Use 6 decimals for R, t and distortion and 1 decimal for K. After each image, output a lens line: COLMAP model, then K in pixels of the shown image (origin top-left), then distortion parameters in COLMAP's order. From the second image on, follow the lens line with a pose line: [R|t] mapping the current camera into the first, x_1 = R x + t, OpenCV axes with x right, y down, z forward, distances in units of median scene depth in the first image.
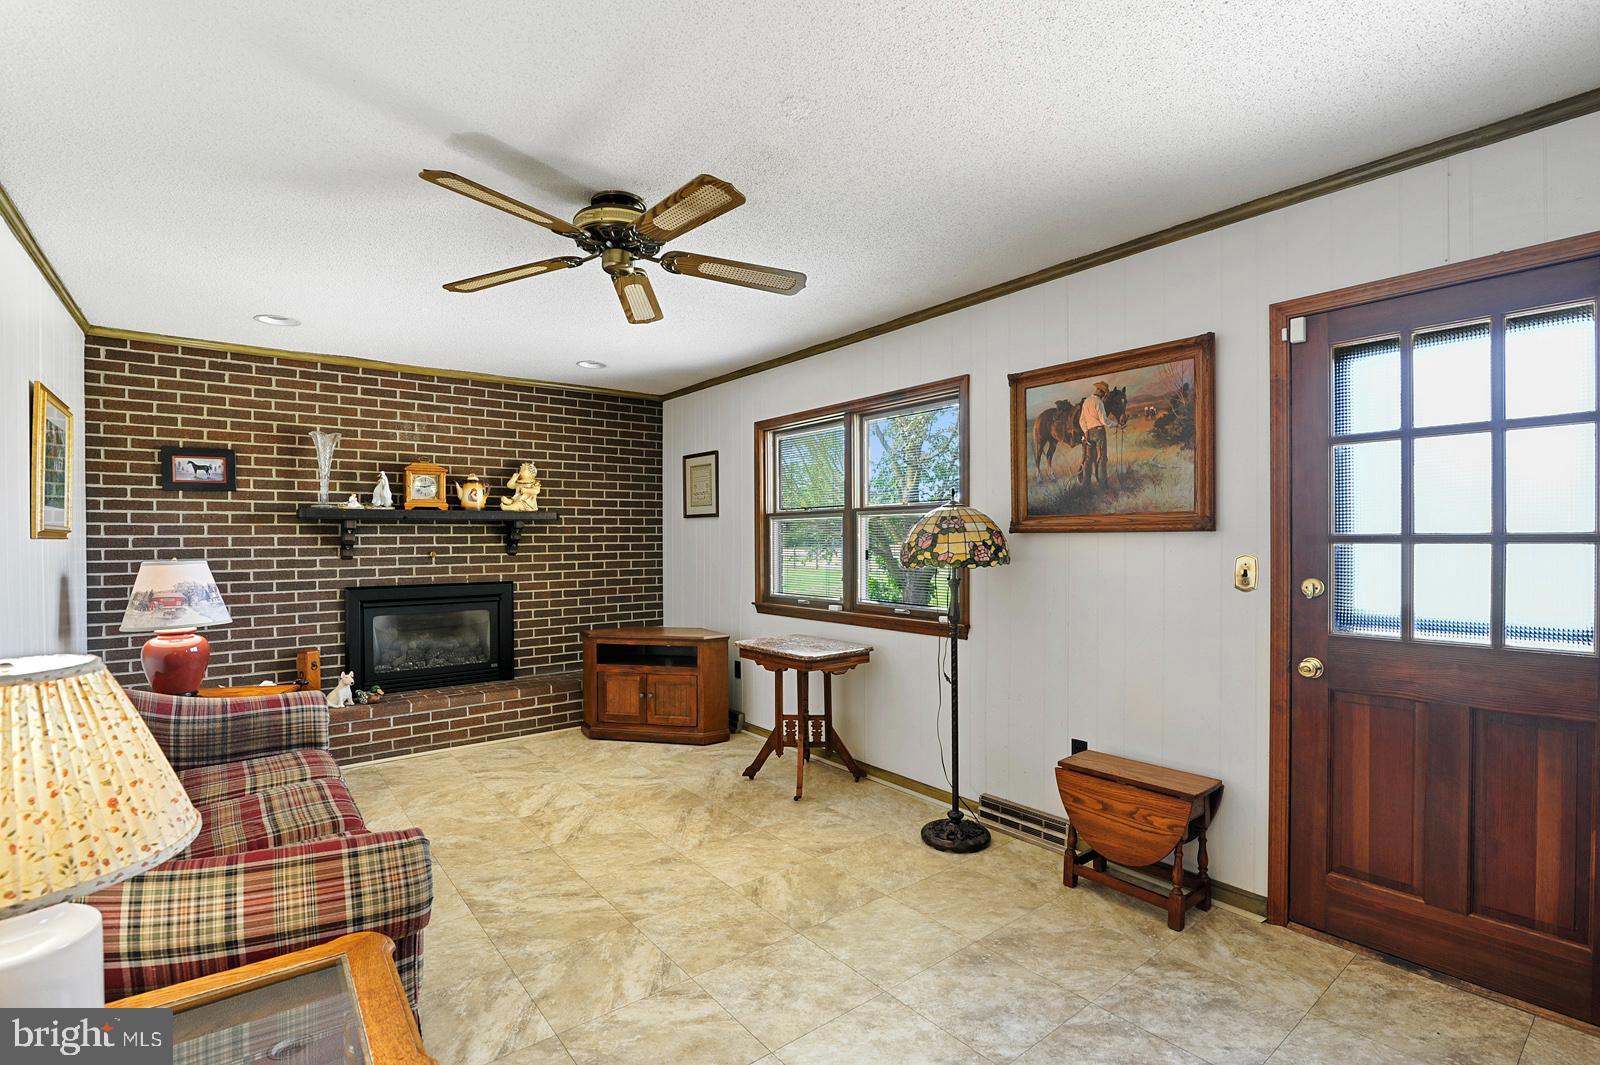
lens RADIAL K [[746.0, 0, 800.2], [0, 746.0, 527.2], [0, 0, 1]] dist [-0.018828, -0.000170]
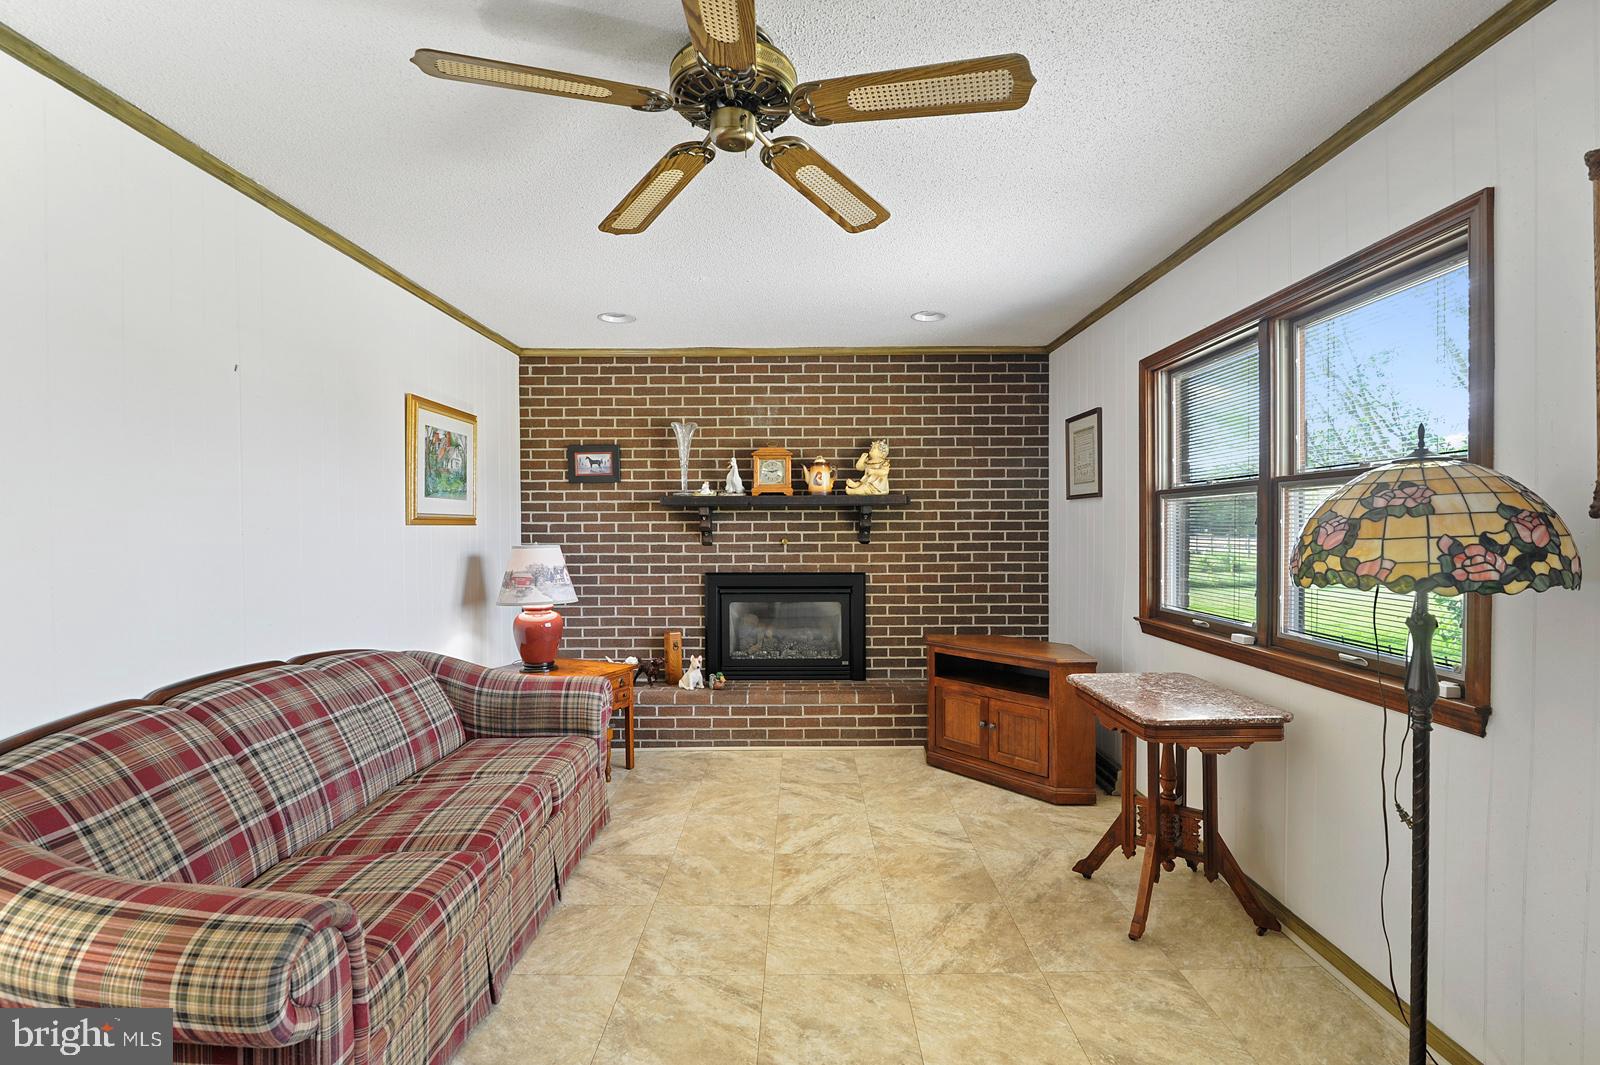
lens RADIAL K [[746.0, 0, 800.2], [0, 746.0, 527.2], [0, 0, 1]] dist [-0.018828, -0.000170]
pose [[0.784771, 0.004396, -0.619771, 0.128600], [0.006926, 0.999850, 0.015861, 0.002674], [0.619747, -0.016740, 0.784623, 0.266869]]
